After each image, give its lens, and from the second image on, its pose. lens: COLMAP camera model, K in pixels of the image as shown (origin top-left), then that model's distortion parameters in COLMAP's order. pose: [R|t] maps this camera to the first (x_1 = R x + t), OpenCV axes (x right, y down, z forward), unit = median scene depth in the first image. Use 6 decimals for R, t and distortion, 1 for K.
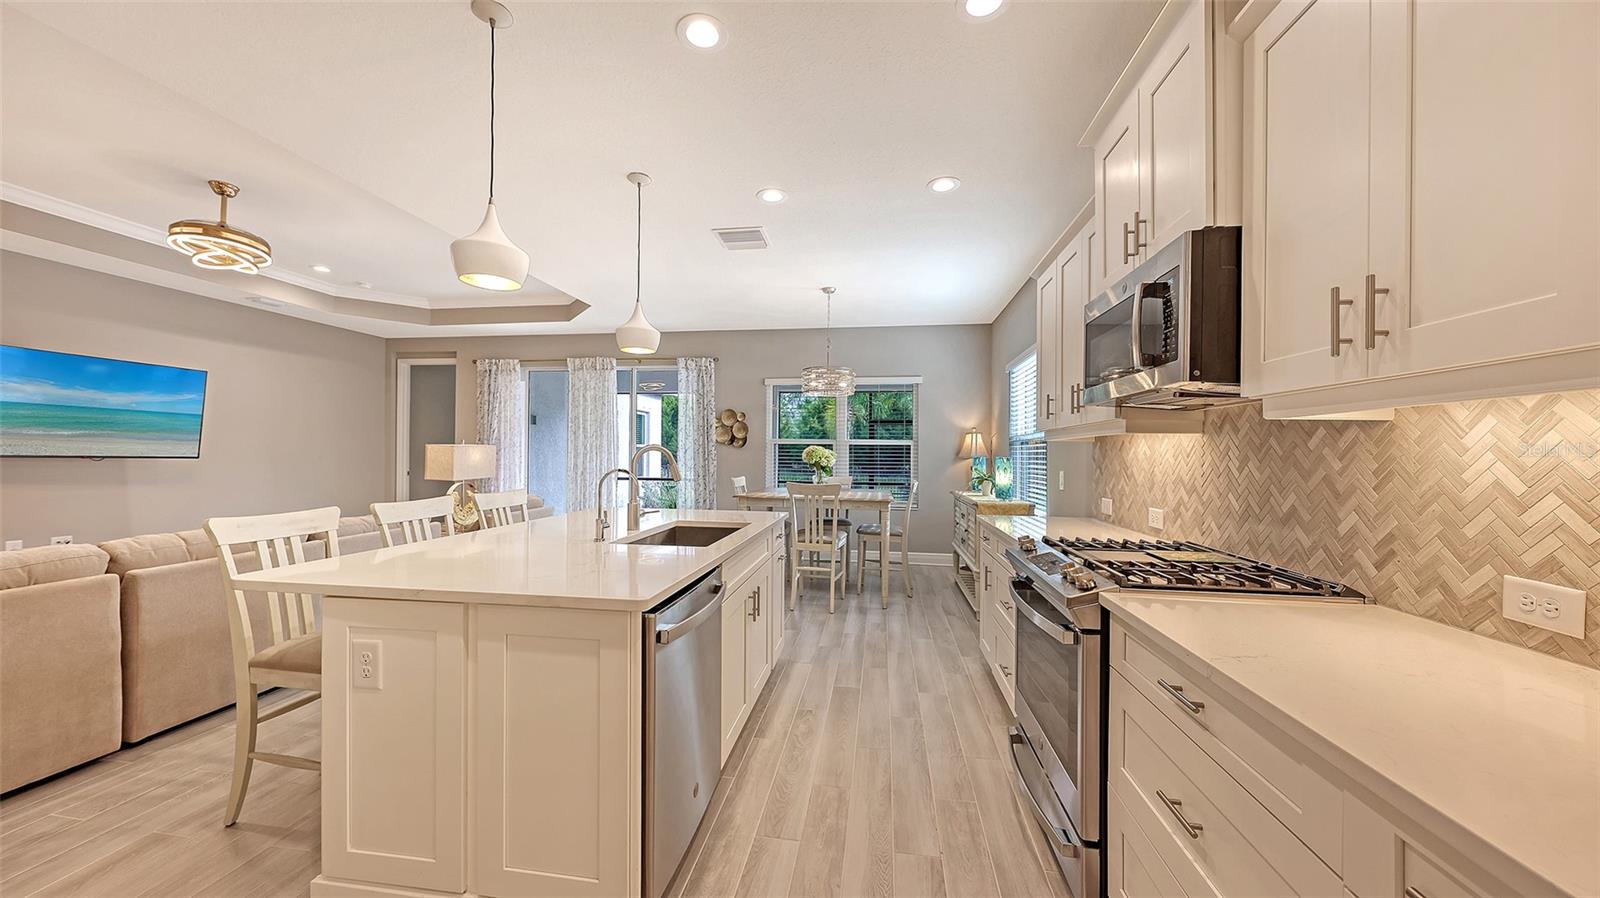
lens RADIAL K [[551.7, 0, 797.5], [0, 551.7, 451.7], [0, 0, 1]] dist [0.004430, -0.001785]
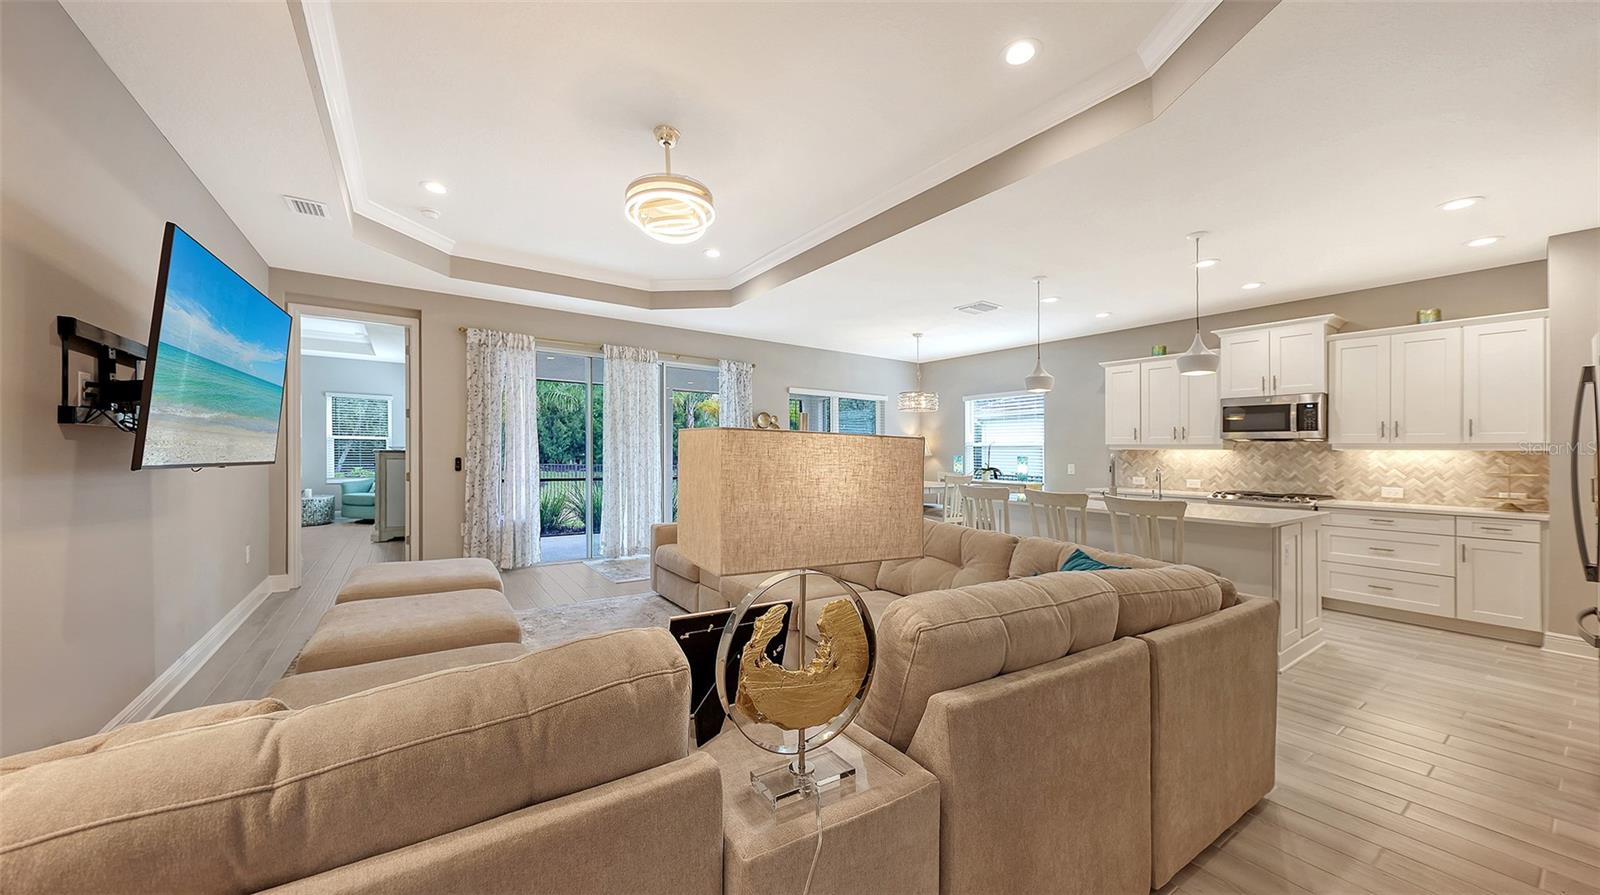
lens RADIAL K [[551.7, 0, 791.5], [0, 551.7, 451.7], [0, 0, 1]] dist [0.004430, -0.001785]
pose [[0.735442, 0.001163, 0.677587, -1.545897], [-0.009710, 0.999914, 0.008822, -0.015820], [-0.677518, -0.013068, 0.735390, 0.285819]]
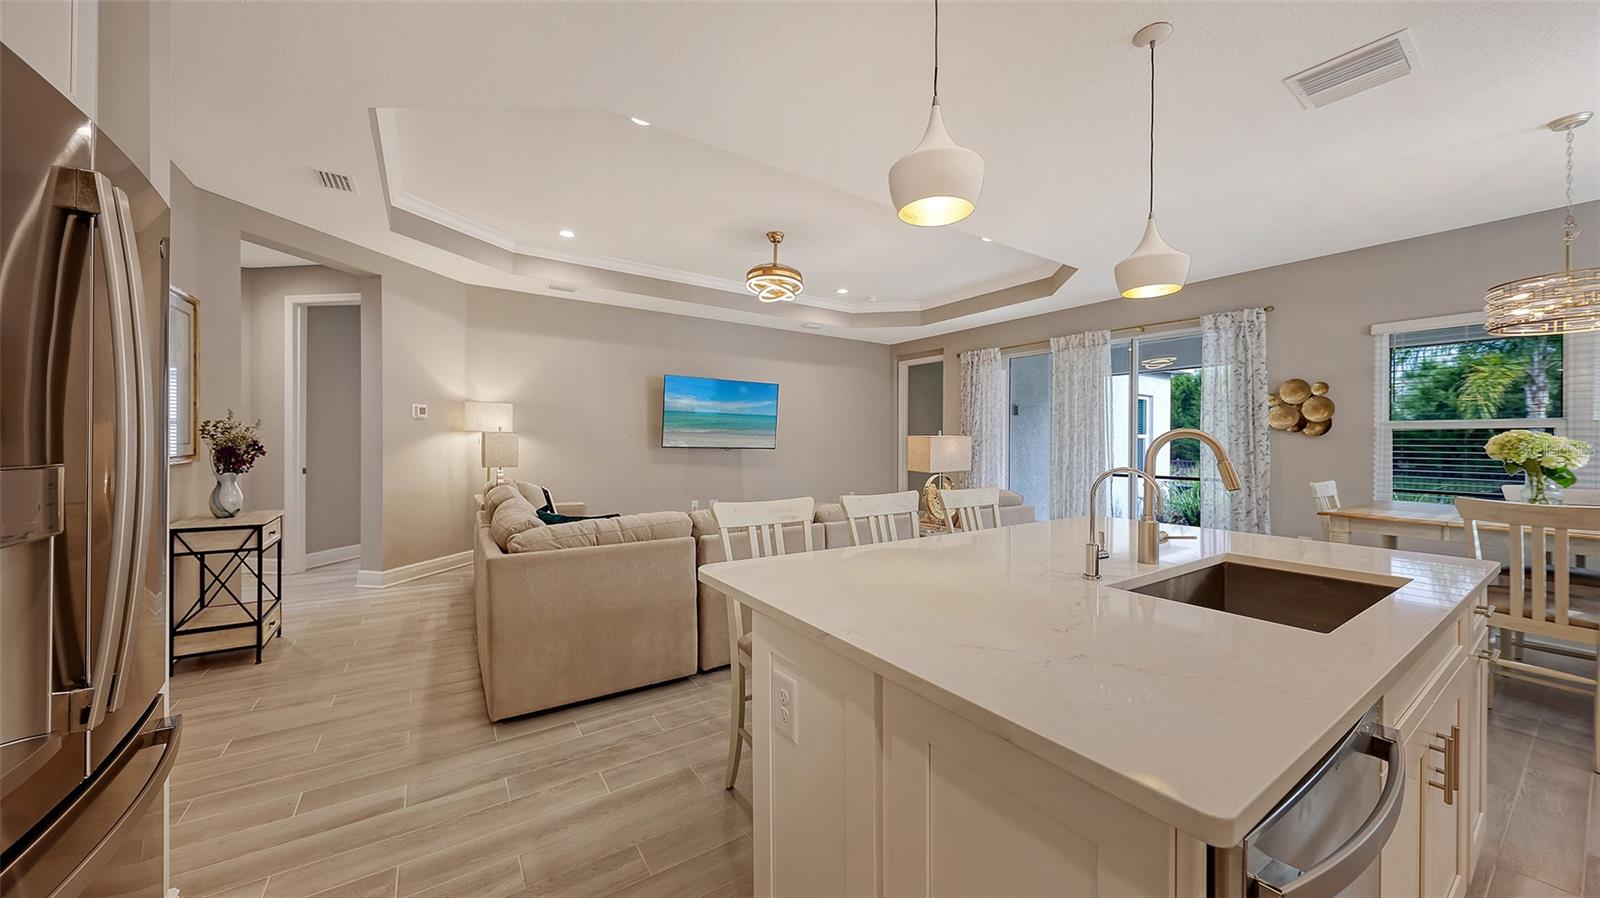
lens RADIAL K [[551.7, 0, 800.3], [0, 551.7, 443.4], [0, 0, 1]] dist [0.004430, -0.001785]
pose [[0.678176, -0.003549, -0.734891, -0.070042], [0.002226, 0.999994, -0.002775, 0.003152], [0.734896, 0.000246, 0.678179, 0.189782]]
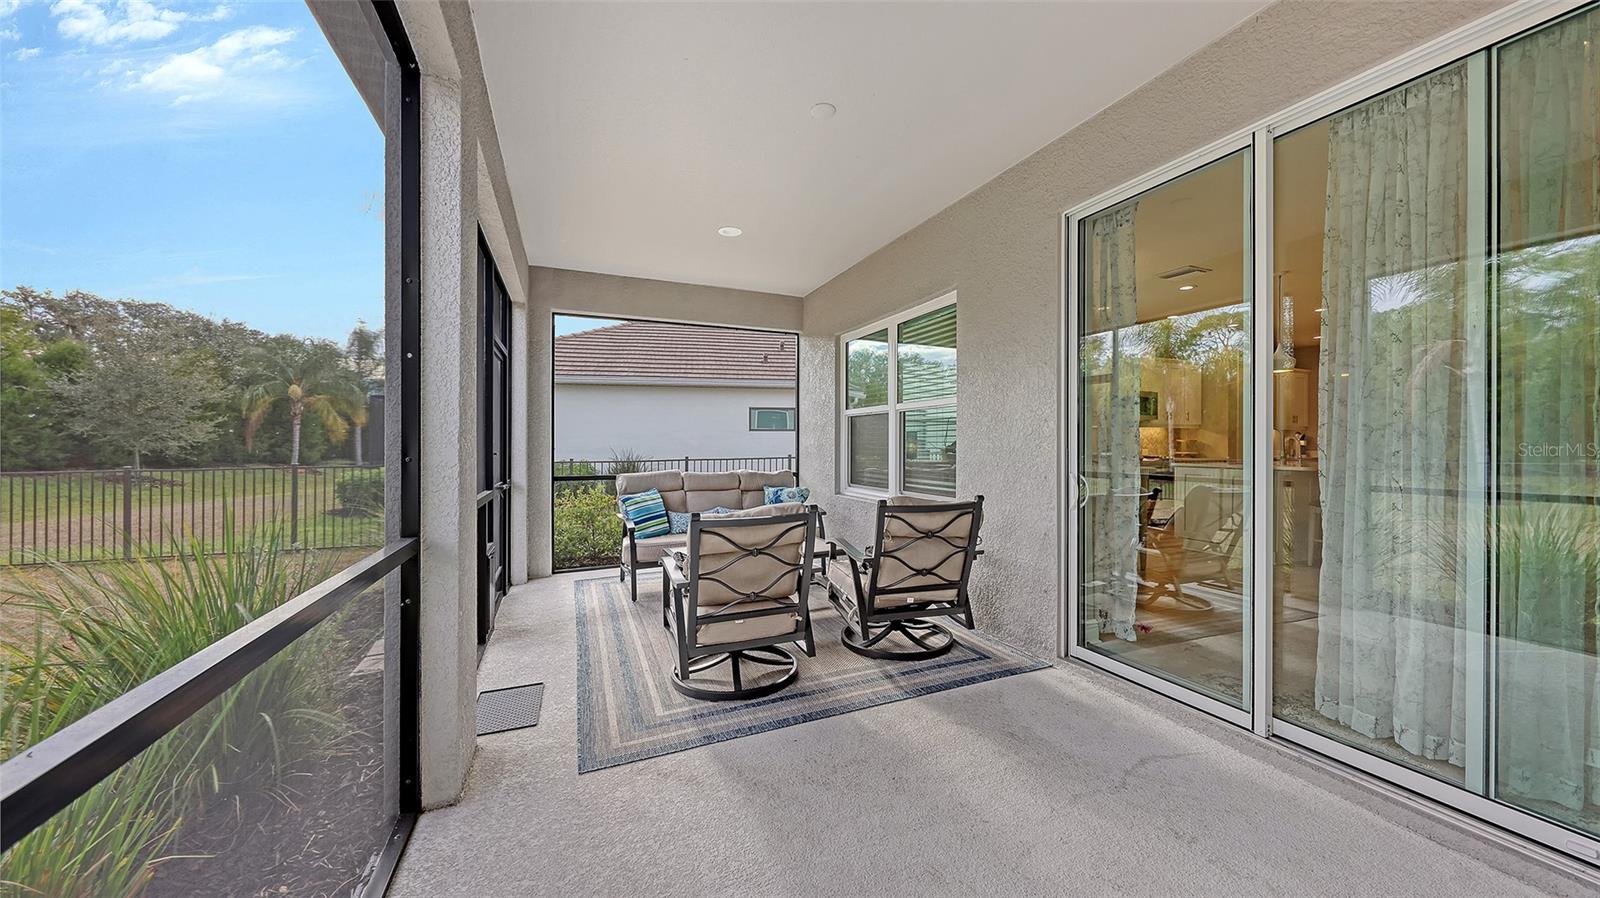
lens RADIAL K [[551.7, 0, 805.6], [0, 551.7, 444.6], [0, 0, 1]] dist [0.004430, -0.001785]
pose [[-0.512160, -0.014191, 0.858773, -0.890925], [-0.012095, 0.999884, 0.009310, 0.045333], [-0.858805, -0.005618, -0.512272, 2.726920]]
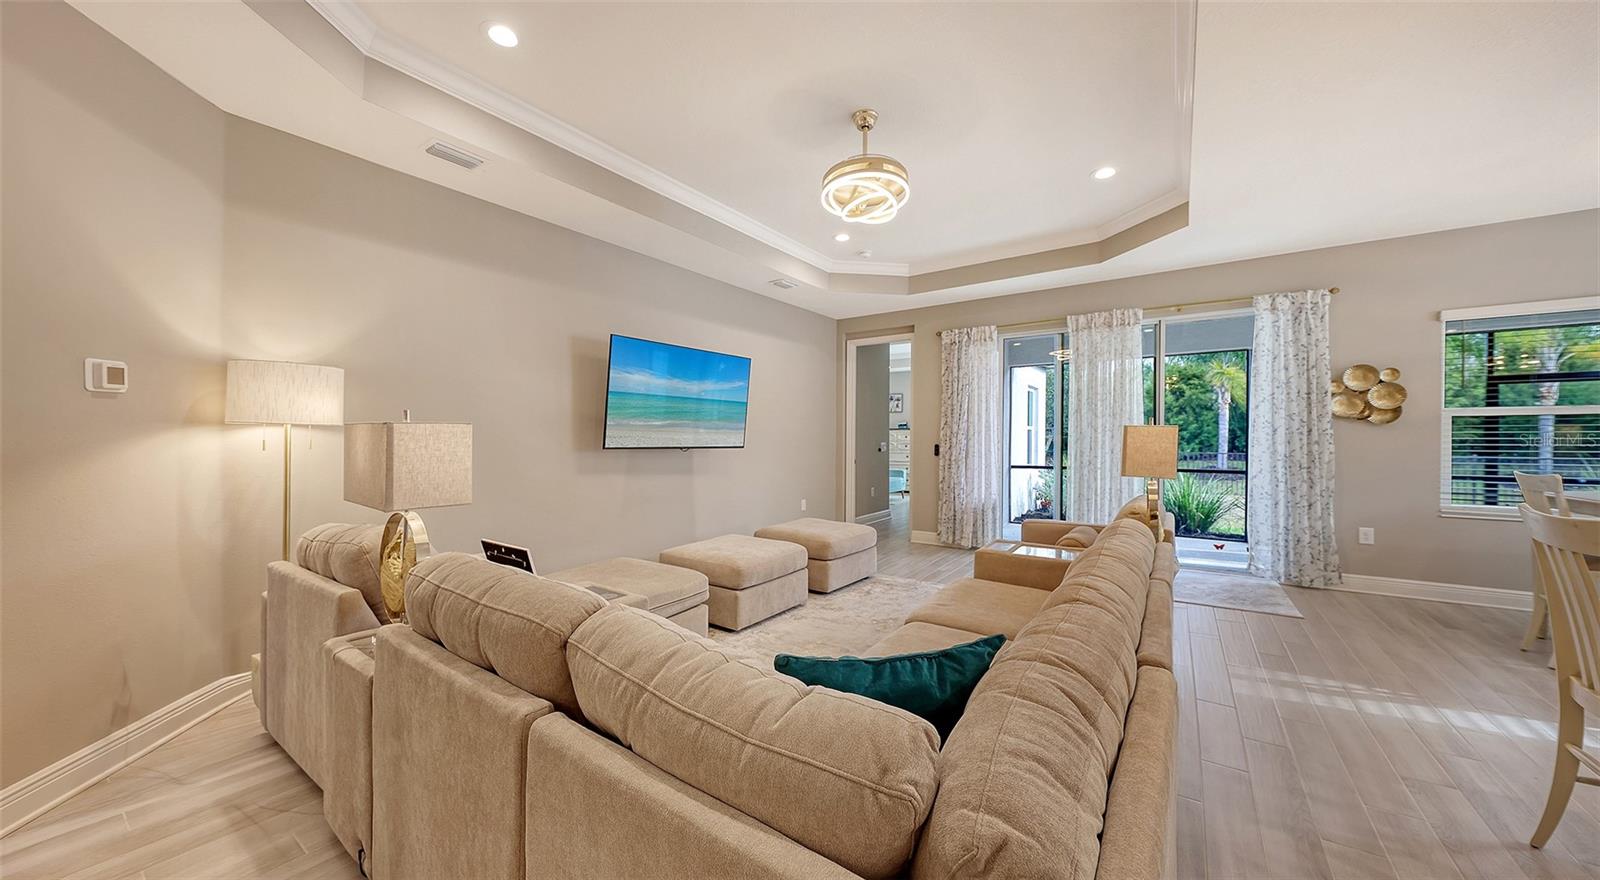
lens RADIAL K [[557.5, 0, 796.4], [0, 557.5, 441.9], [0, 0, 1]] dist [-0.001931, -0.000731]
pose [[0.896465, -0.012975, -0.442925, -0.805563], [0.017934, 0.999815, 0.007008, -0.005079], [0.442752, -0.014225, 0.896531, 0.222240]]
